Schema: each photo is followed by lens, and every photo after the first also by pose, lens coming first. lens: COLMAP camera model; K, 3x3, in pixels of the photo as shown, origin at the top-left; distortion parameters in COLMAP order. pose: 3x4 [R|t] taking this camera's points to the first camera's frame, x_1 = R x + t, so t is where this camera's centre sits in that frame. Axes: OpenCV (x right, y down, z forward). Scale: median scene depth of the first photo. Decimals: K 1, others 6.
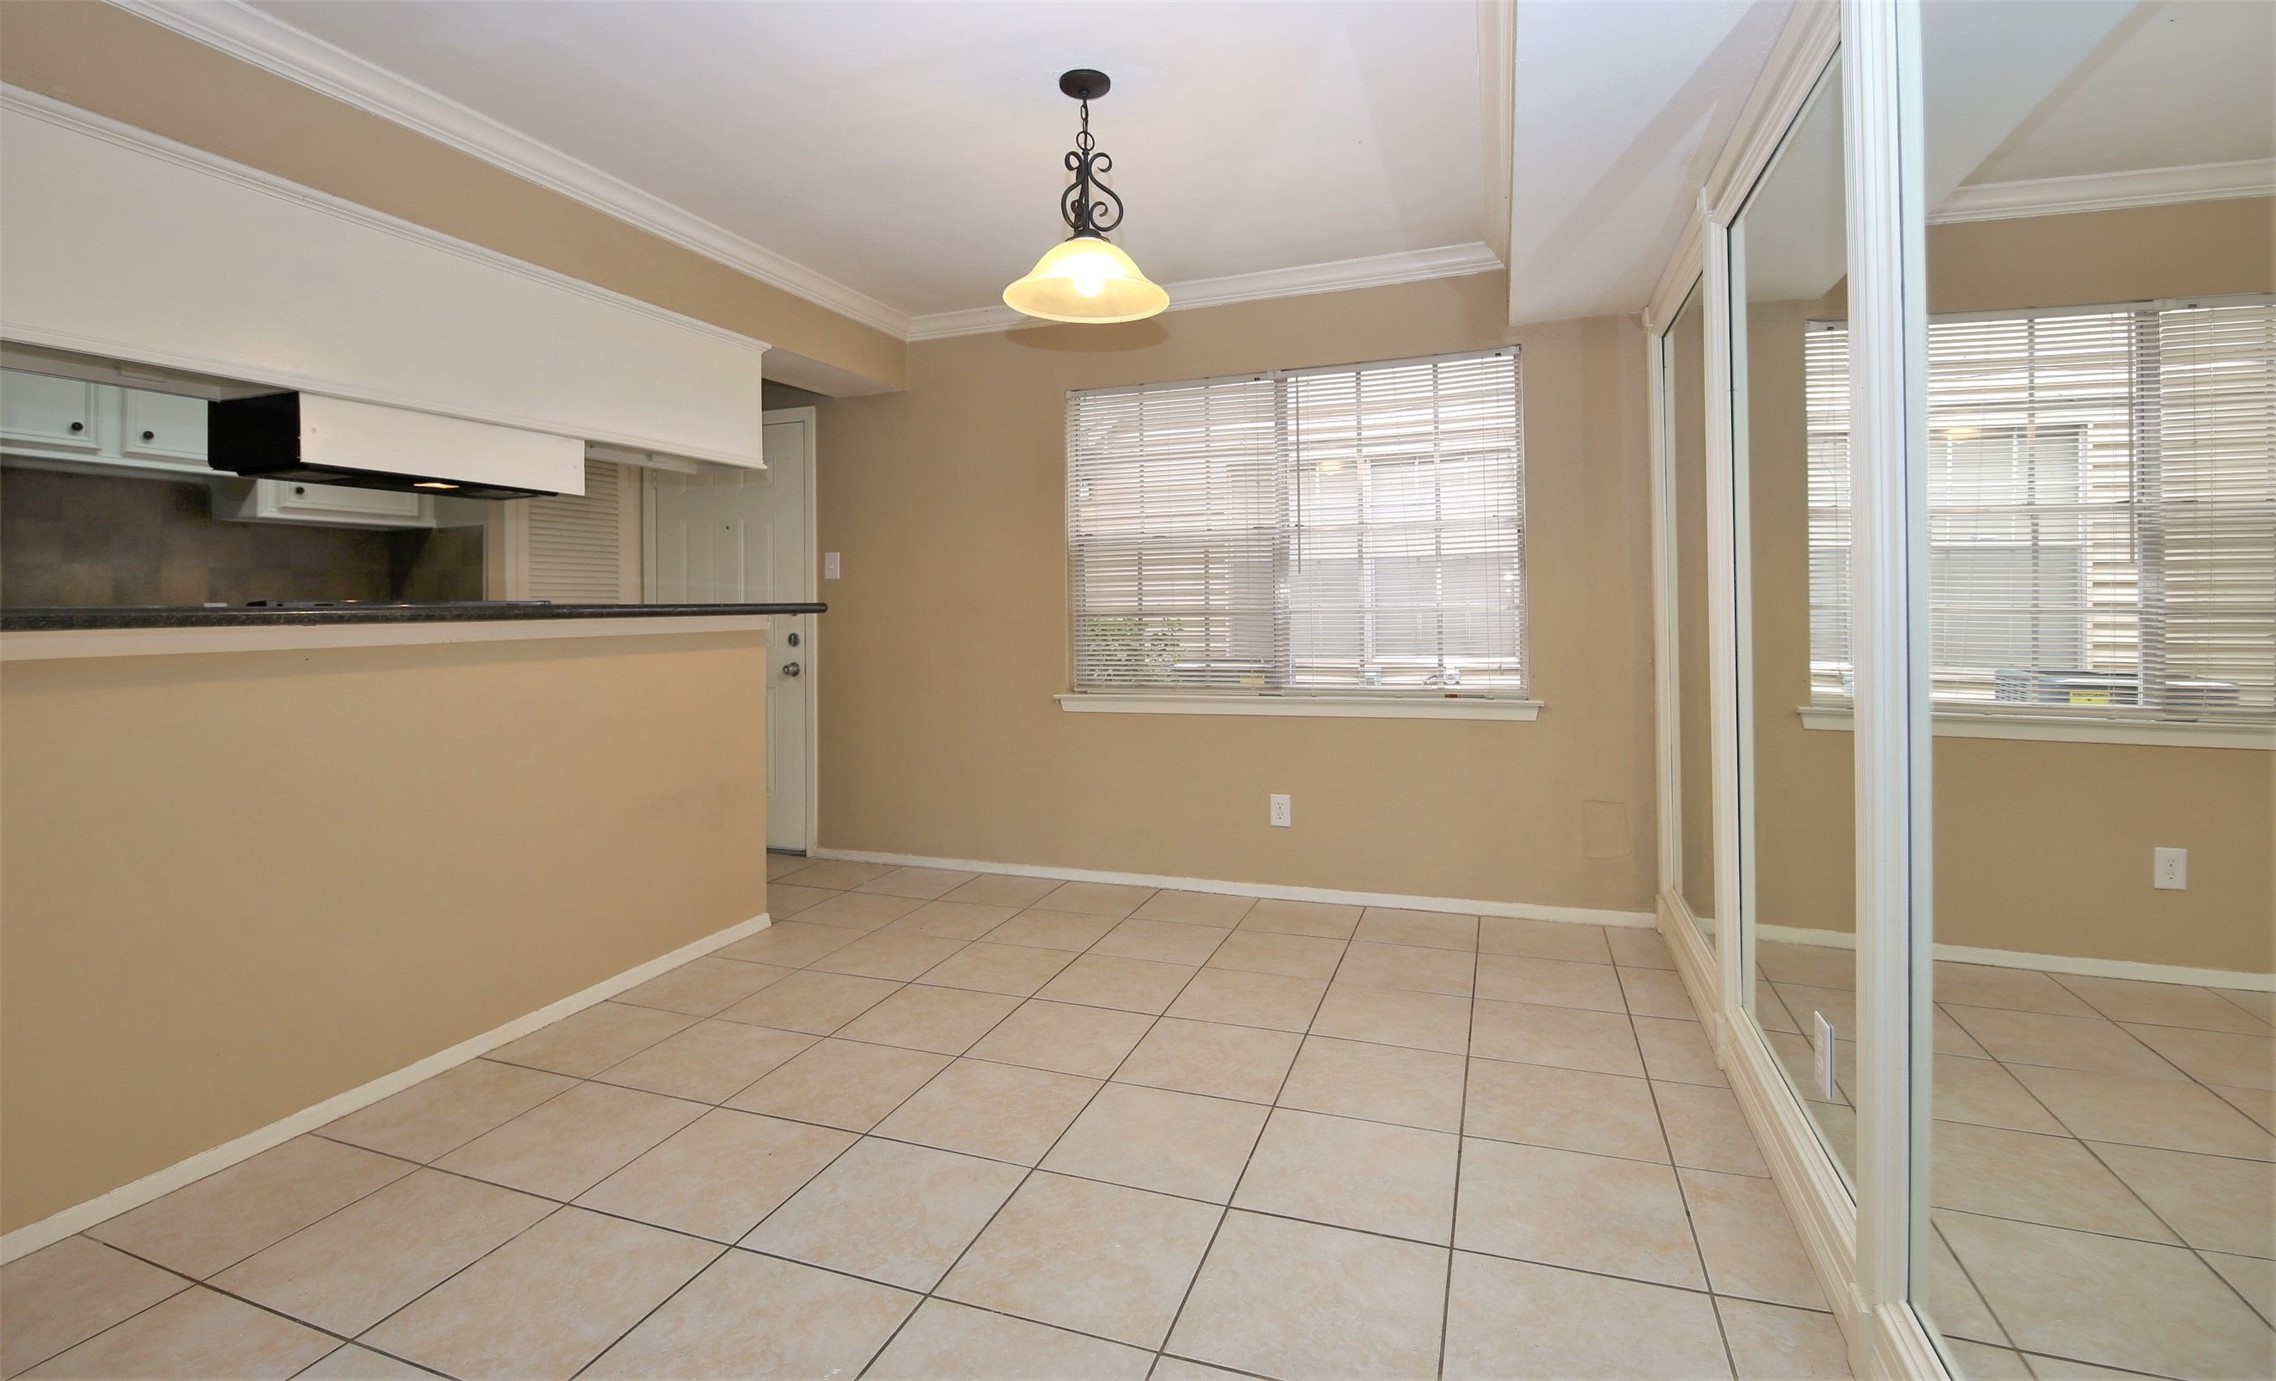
lens RADIAL K [[1026.0, 0, 1138.2], [0, 1026.0, 603.3], [0, 0, 1]] dist [-0.000088, -0.000368]
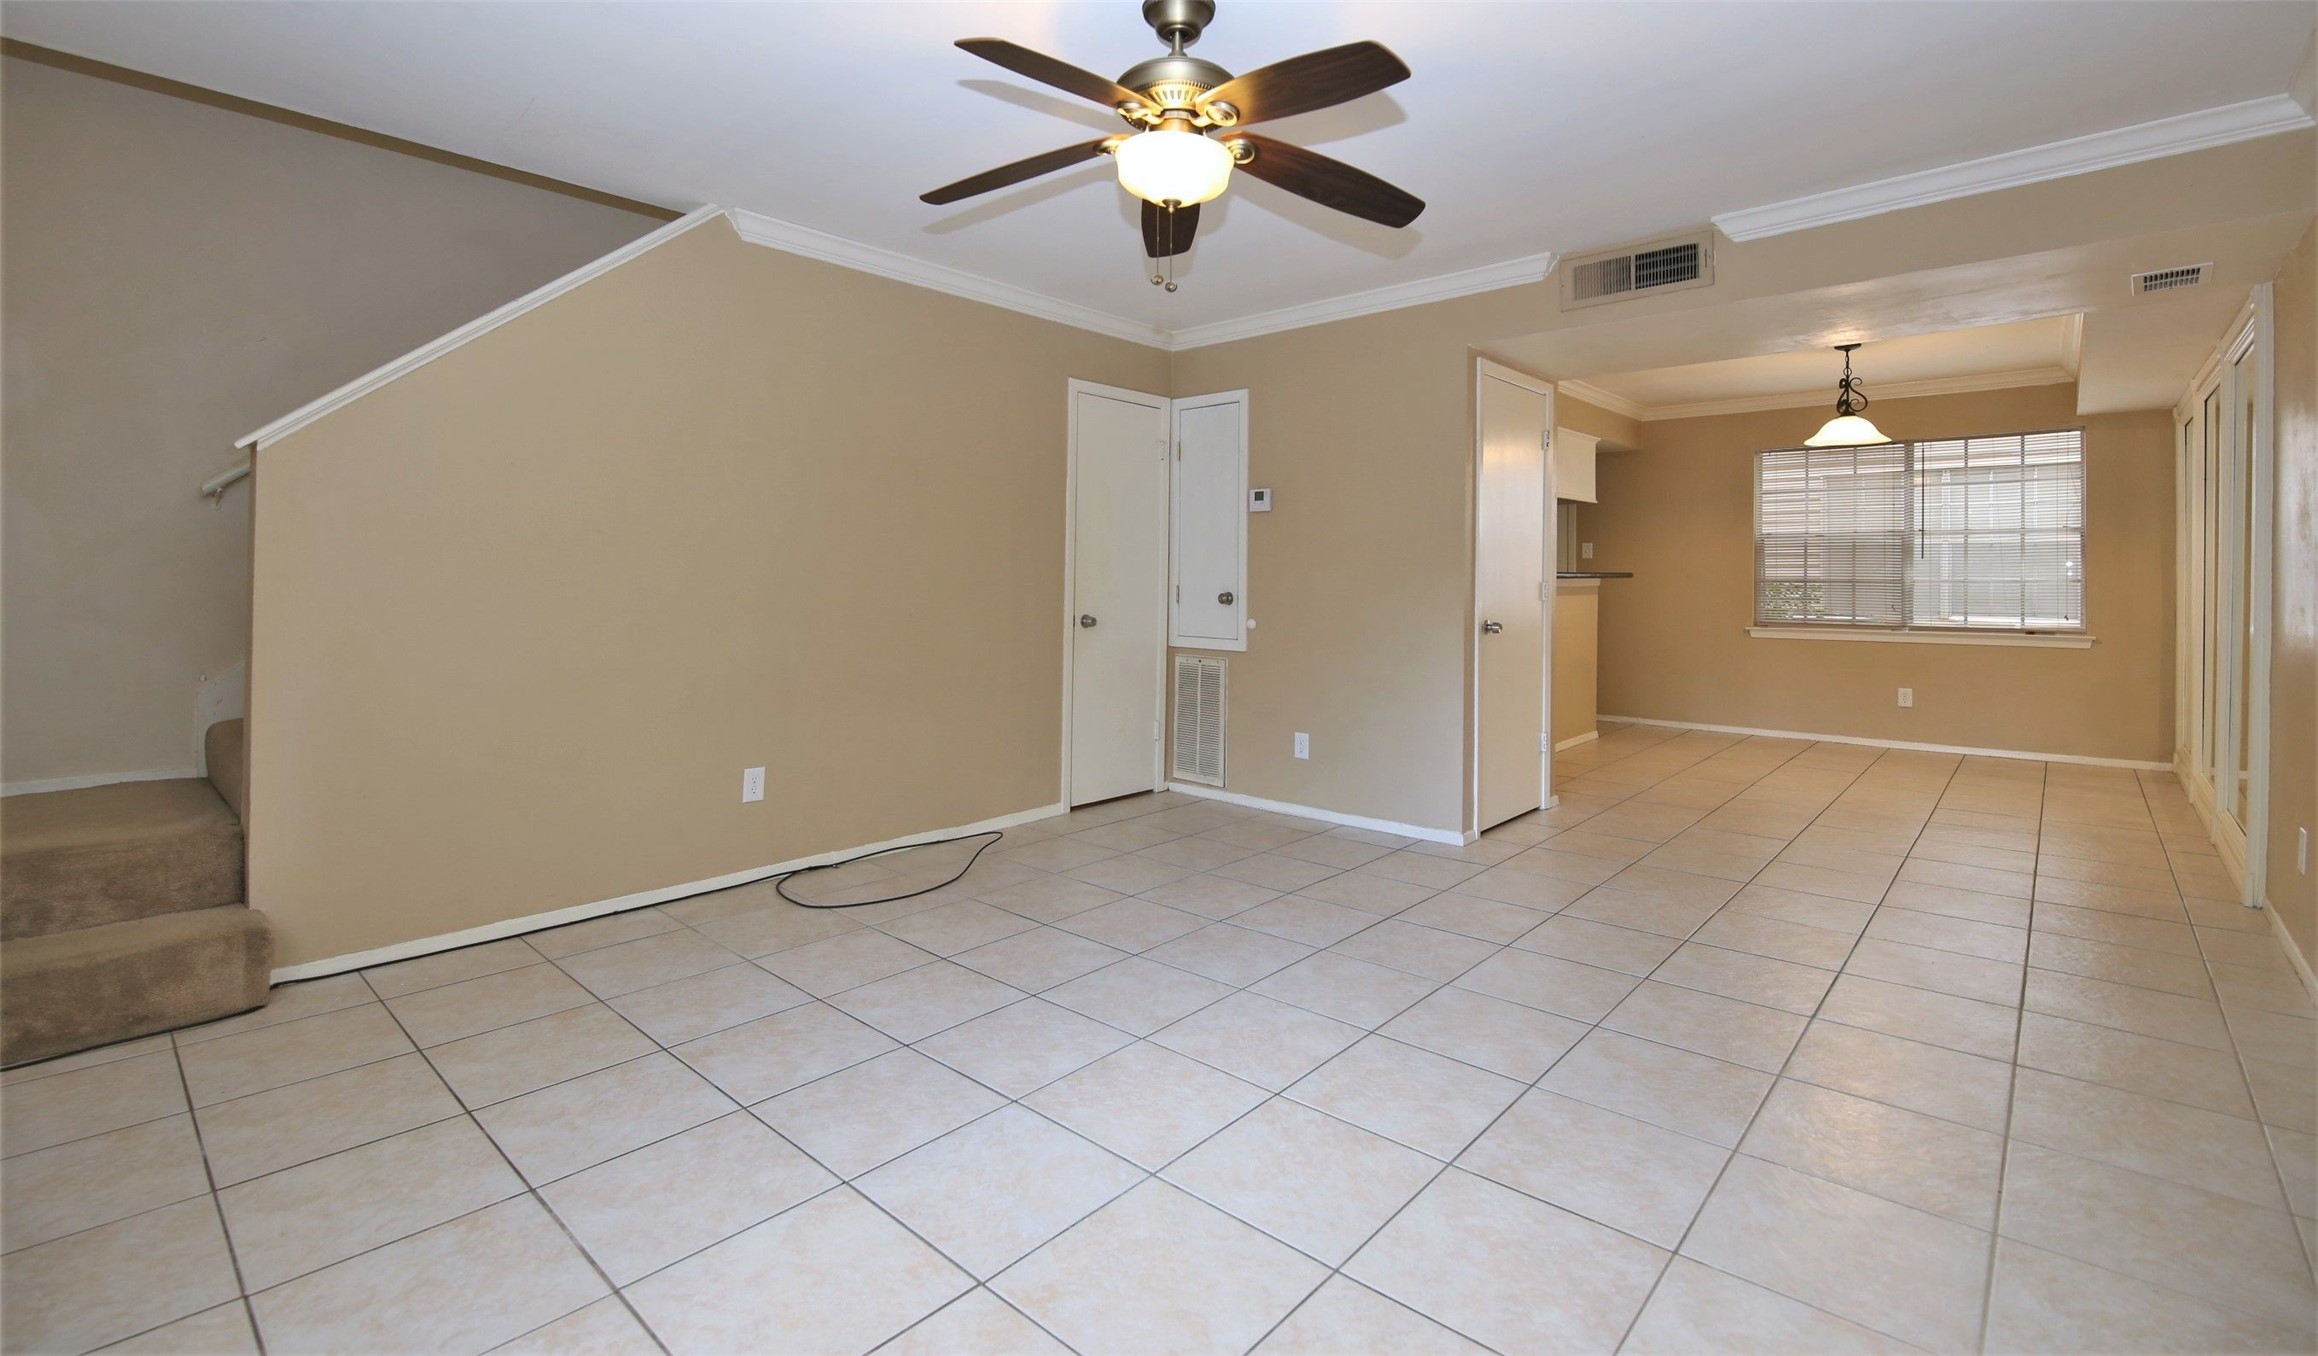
lens RADIAL K [[1037.0, 0, 1171.3], [0, 1037.0, 582.2], [0, 0, 1]] dist [-0.017715, 0.000248]
pose [[0.926993, 0.019640, -0.374563, -0.372291], [-0.014714, 0.999764, 0.016007, 0.001377], [0.374789, -0.009327, 0.927063, -1.084441]]
